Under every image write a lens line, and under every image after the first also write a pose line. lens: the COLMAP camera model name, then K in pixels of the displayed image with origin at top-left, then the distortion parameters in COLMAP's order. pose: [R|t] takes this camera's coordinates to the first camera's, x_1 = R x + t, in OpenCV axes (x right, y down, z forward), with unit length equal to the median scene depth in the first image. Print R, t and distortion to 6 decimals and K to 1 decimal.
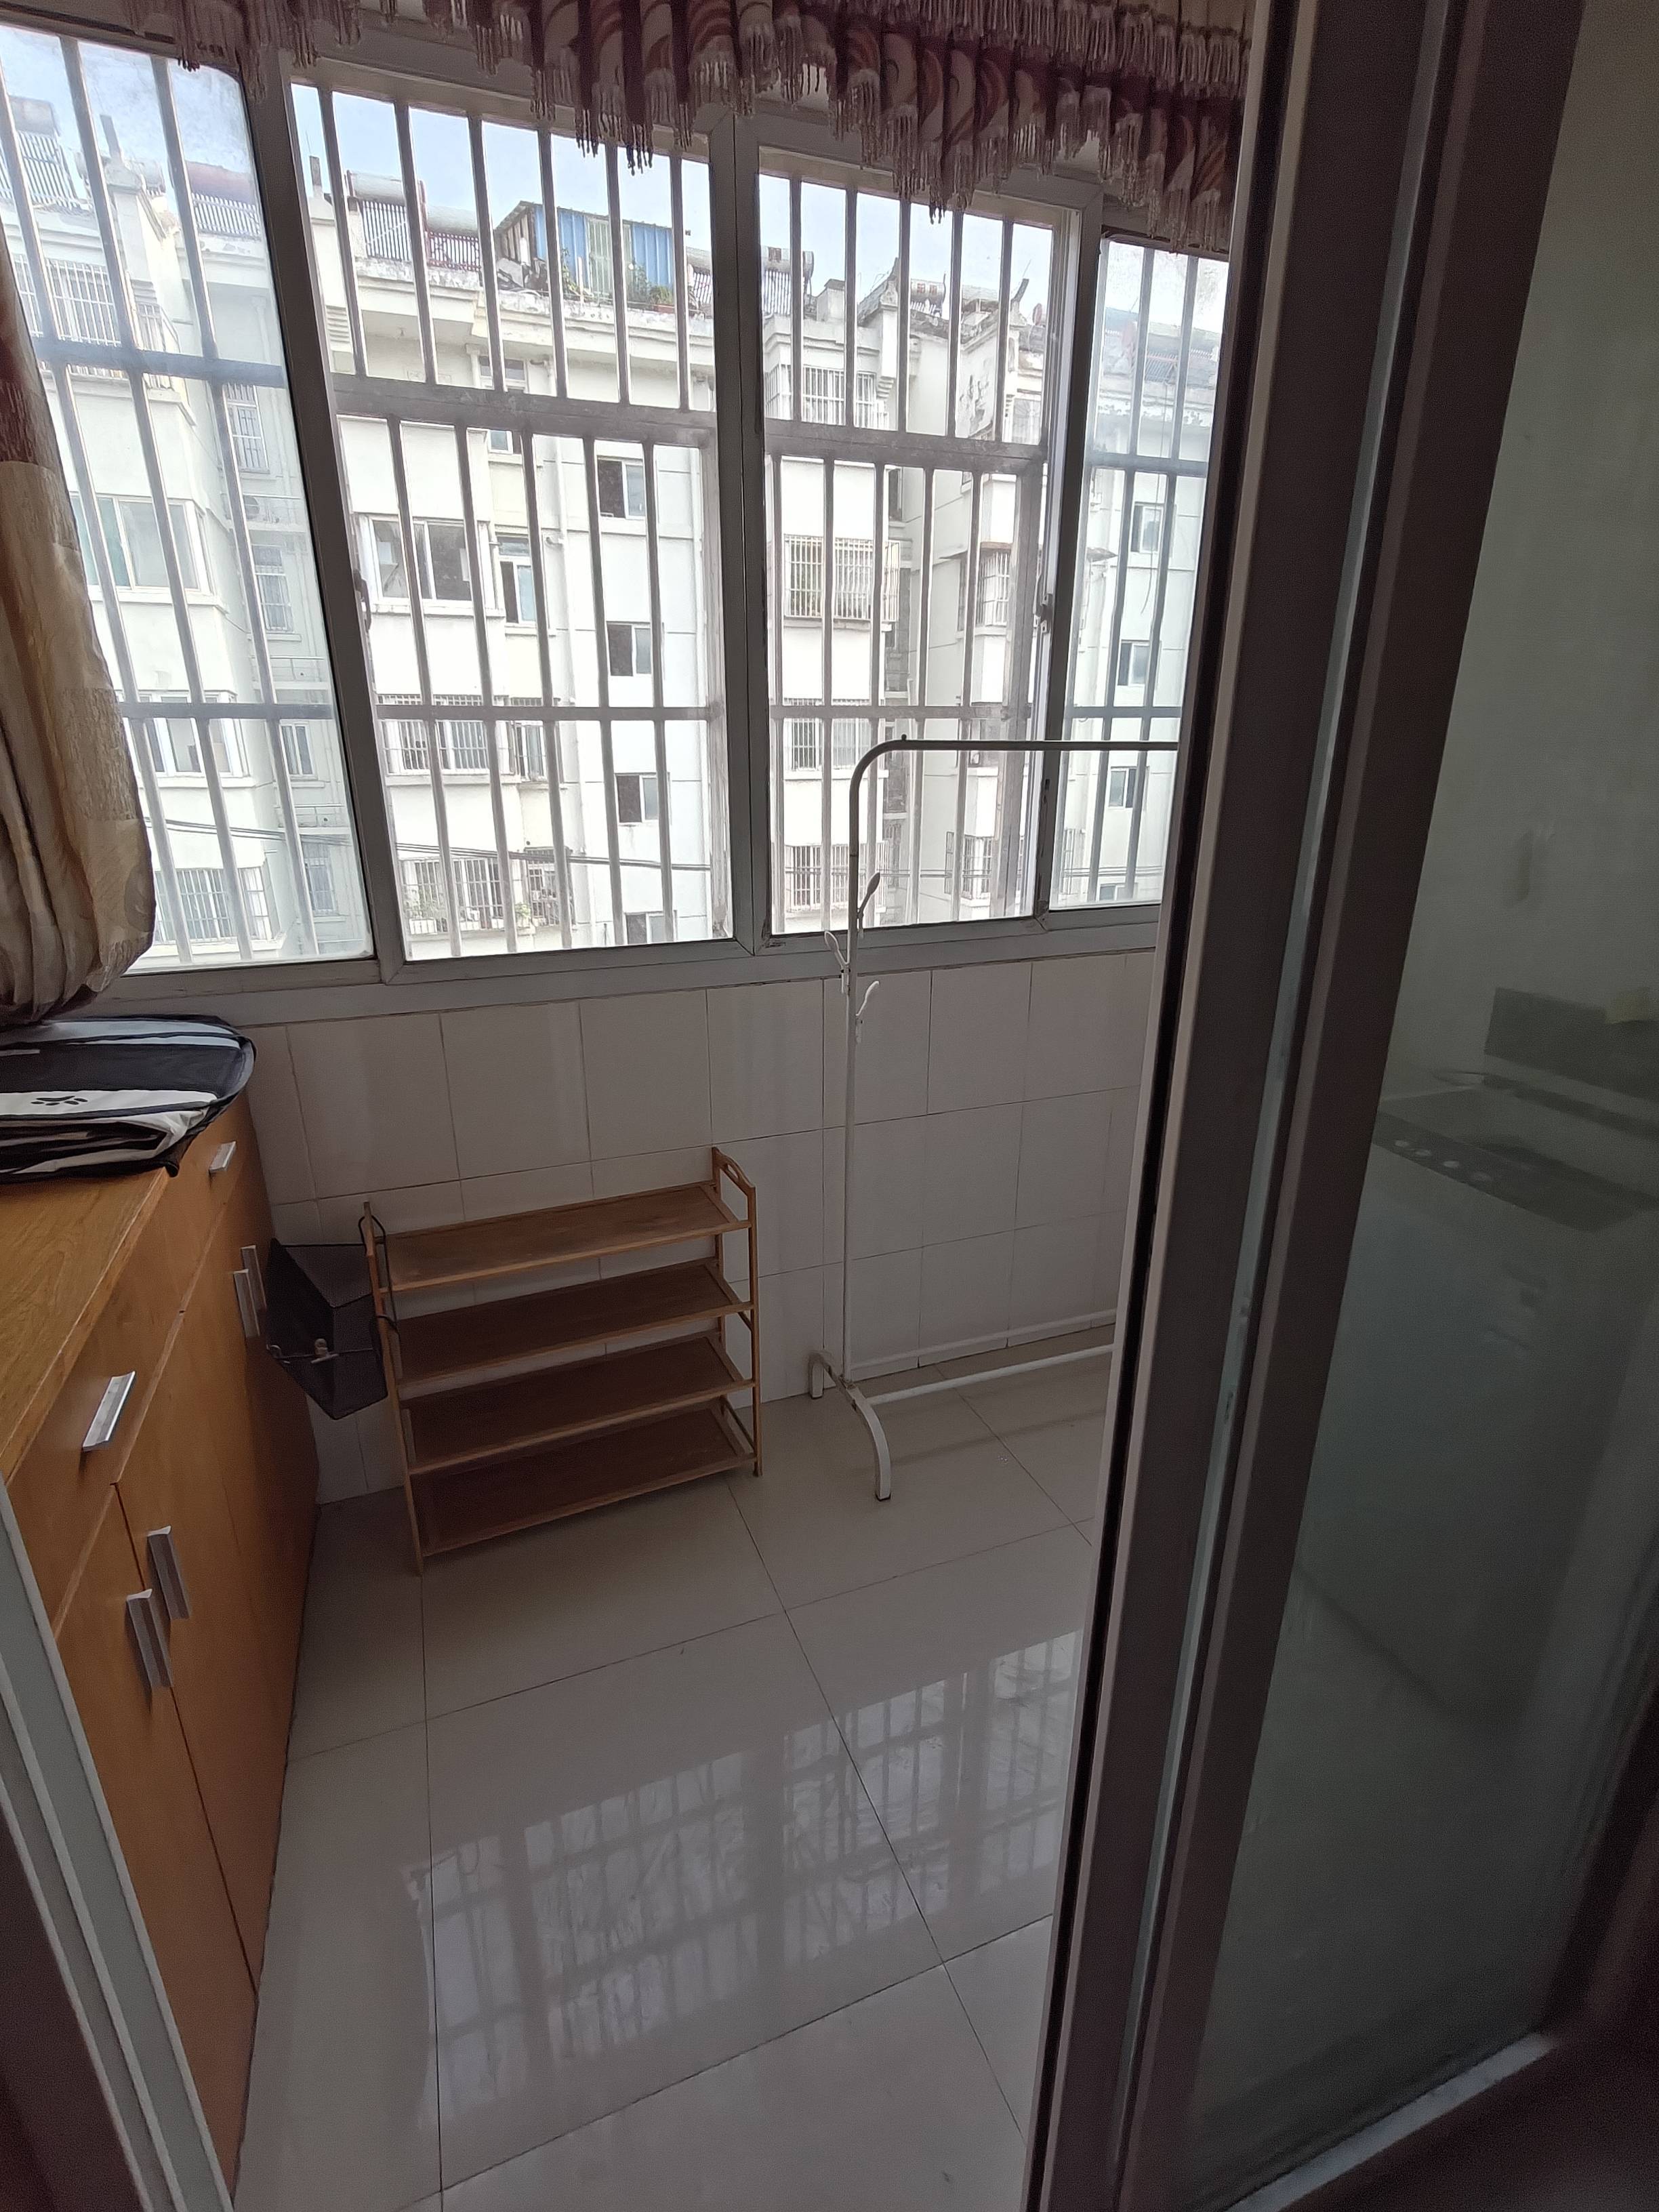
lens RADIAL K [[1036.6, 0, 809.6], [0, 1036.6, 1102.2], [0, 0, 1]] dist [-0.002751, -0.000274]
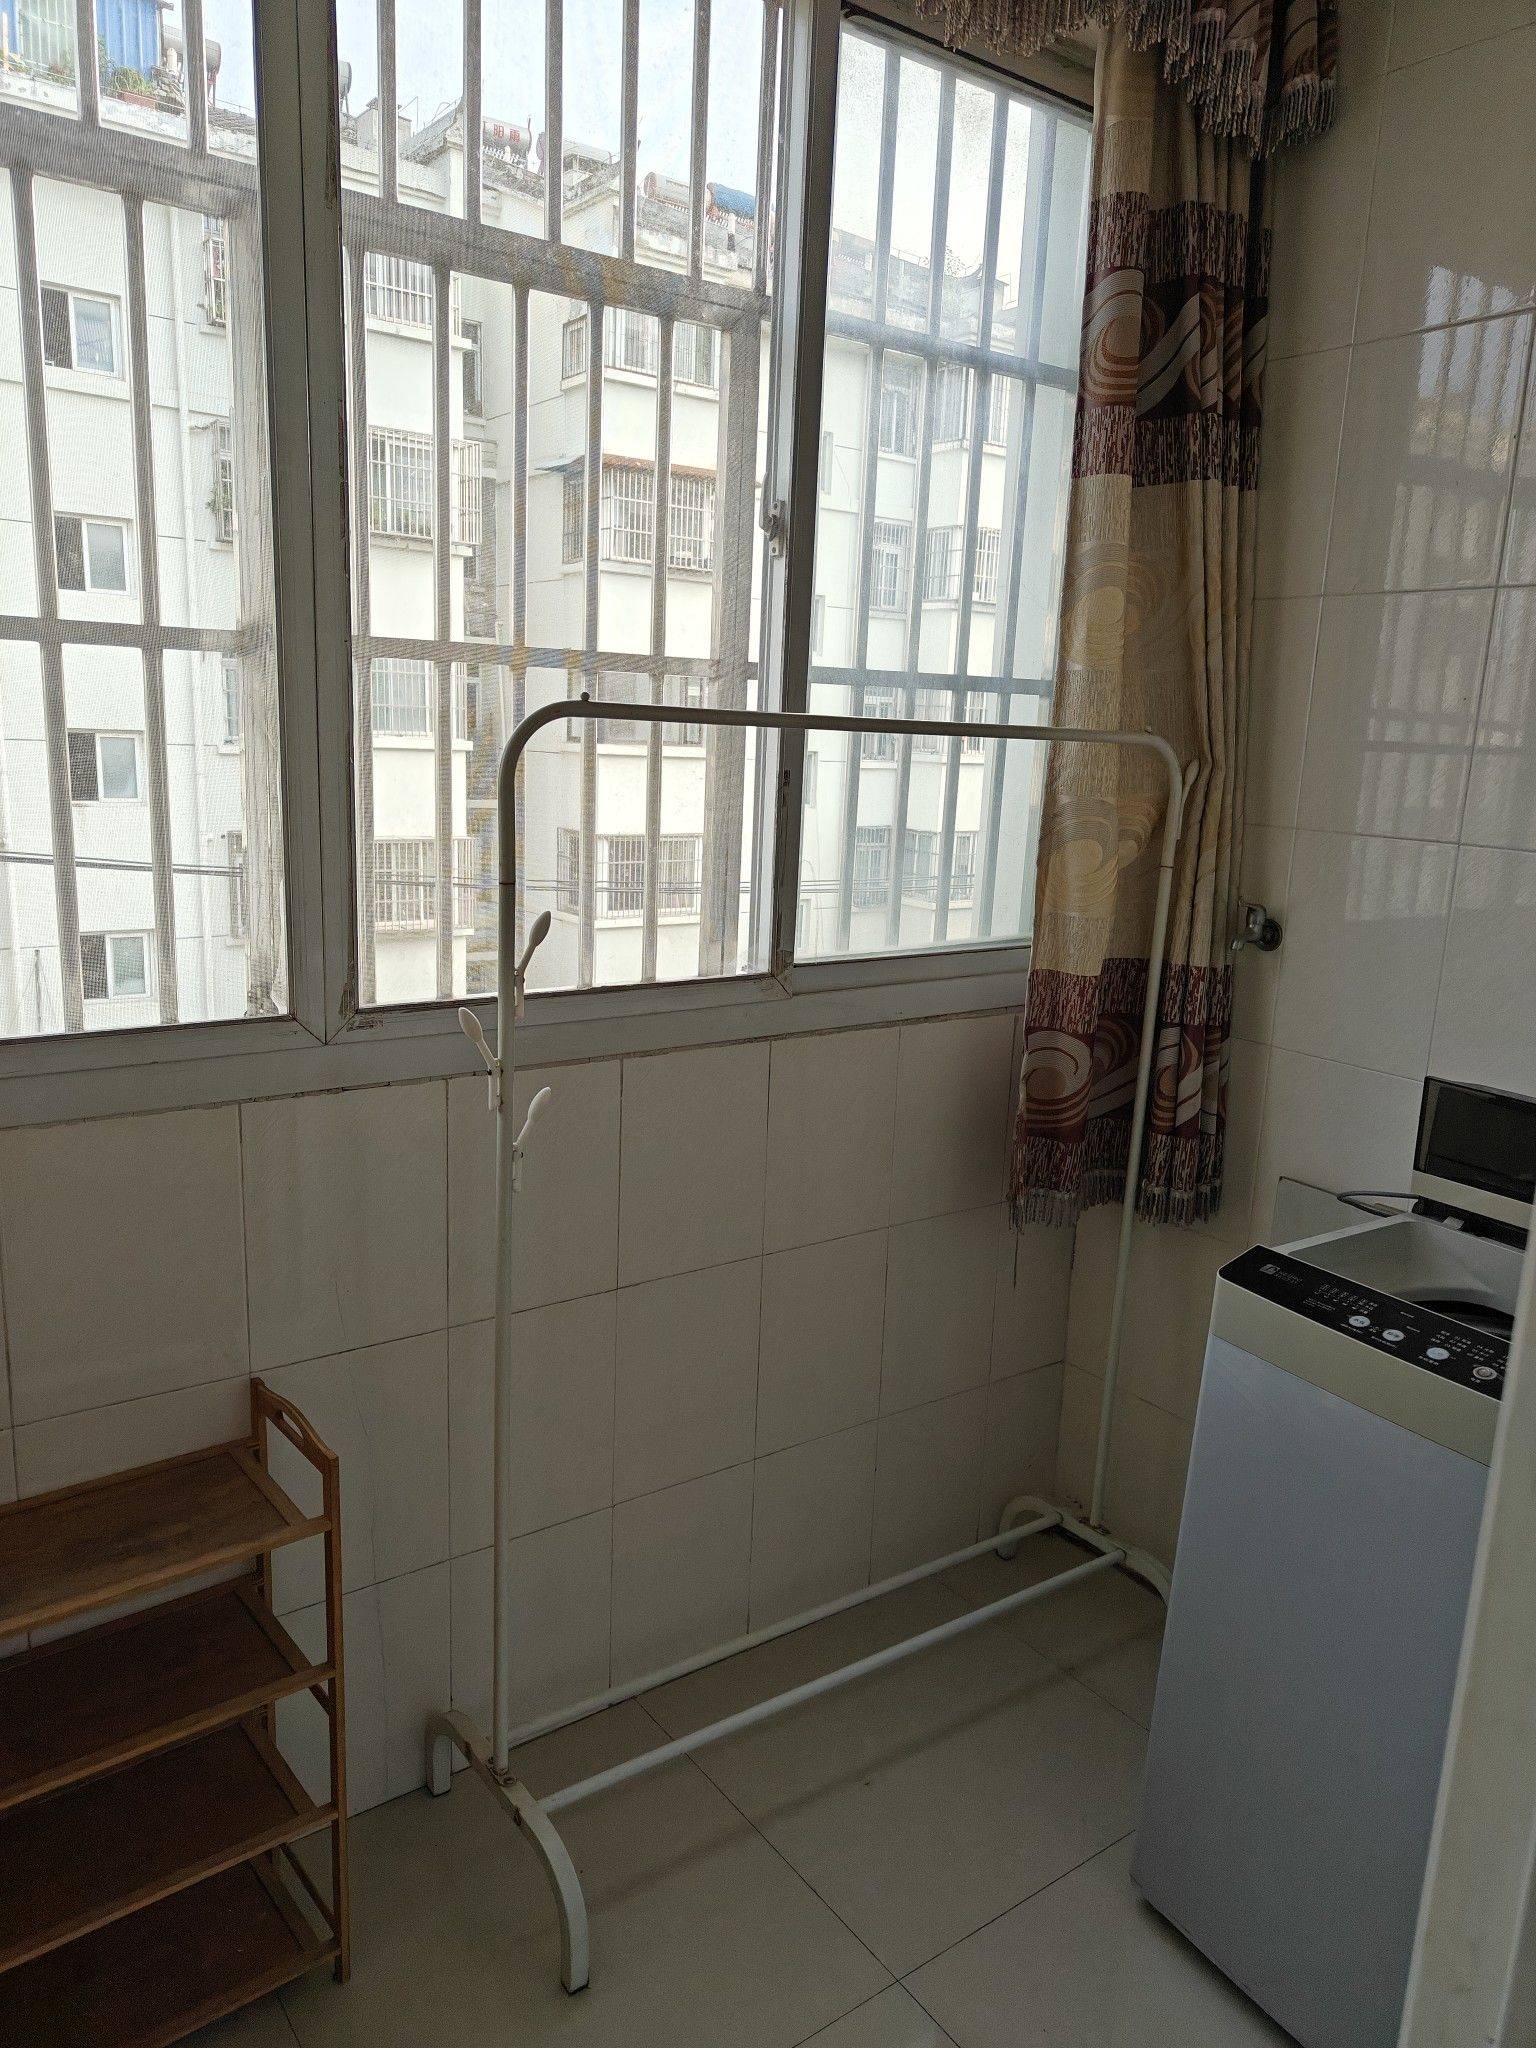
lens RADIAL K [[1412.7, 0, 768.0], [0, 1412.7, 1024.0], [0, 0, 1]] dist [0.008305, -0.002325]
pose [[0.959846, -0.014263, 0.280163, -0.037115], [0.046220, 0.993098, -0.107792, -0.053395], [-0.276692, 0.116413, 0.953881, 0.160391]]
